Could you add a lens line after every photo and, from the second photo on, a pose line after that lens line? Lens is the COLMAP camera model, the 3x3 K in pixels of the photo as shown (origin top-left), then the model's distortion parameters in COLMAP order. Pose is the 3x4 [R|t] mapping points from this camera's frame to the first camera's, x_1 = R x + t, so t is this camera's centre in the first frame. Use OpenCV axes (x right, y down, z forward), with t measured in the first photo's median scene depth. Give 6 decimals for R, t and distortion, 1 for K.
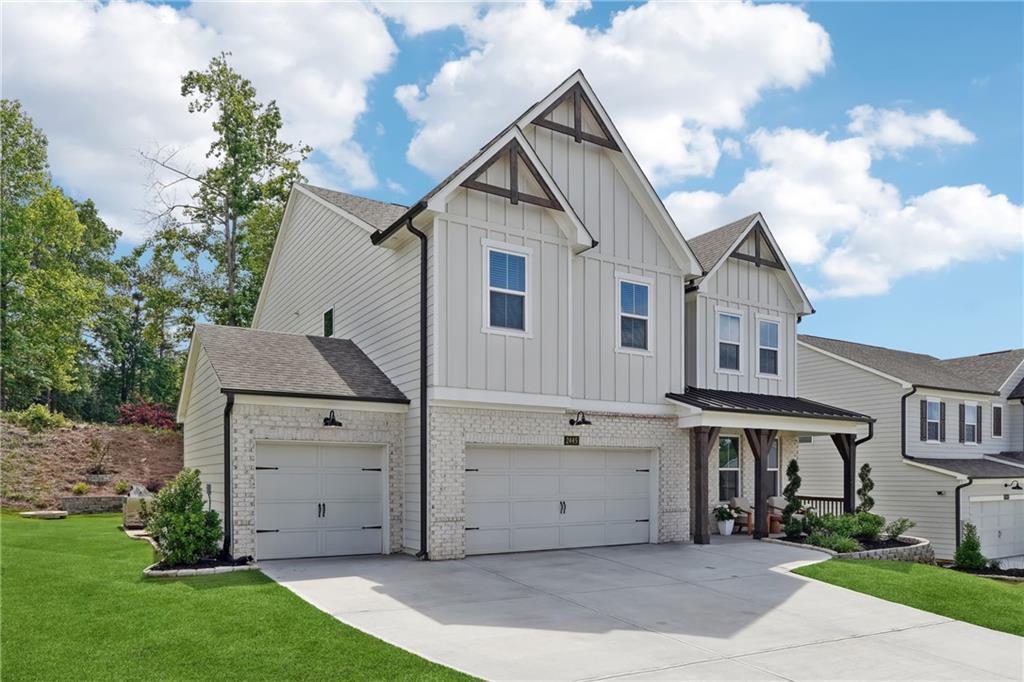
lens RADIAL K [[685.1, 0, 515.8], [0, 685.1, 315.3], [0, 0, 1]] dist [0.001118, 0.001342]
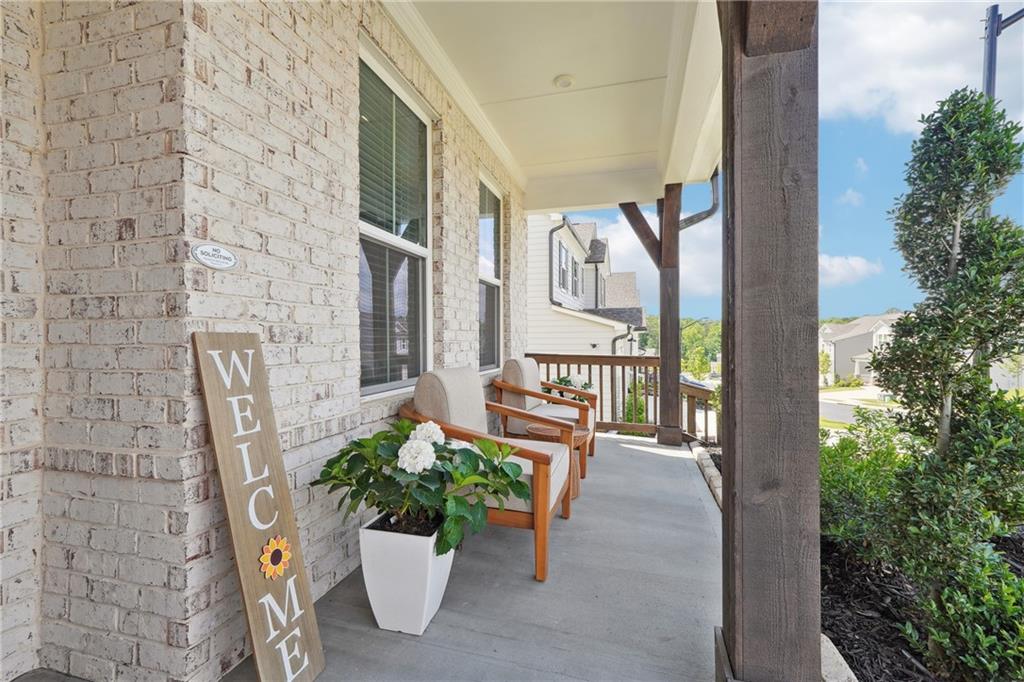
lens RADIAL K [[452.3, 0, 512.0], [0, 452.3, 341.0], [0, 0, 1]] dist [0.001418, 0.000082]
pose [[0.730848, -0.005737, 0.682516, 0.313673], [-0.145725, 0.975596, 0.164246, 0.294118], [-0.666802, -0.219499, 0.712176, 1.128101]]
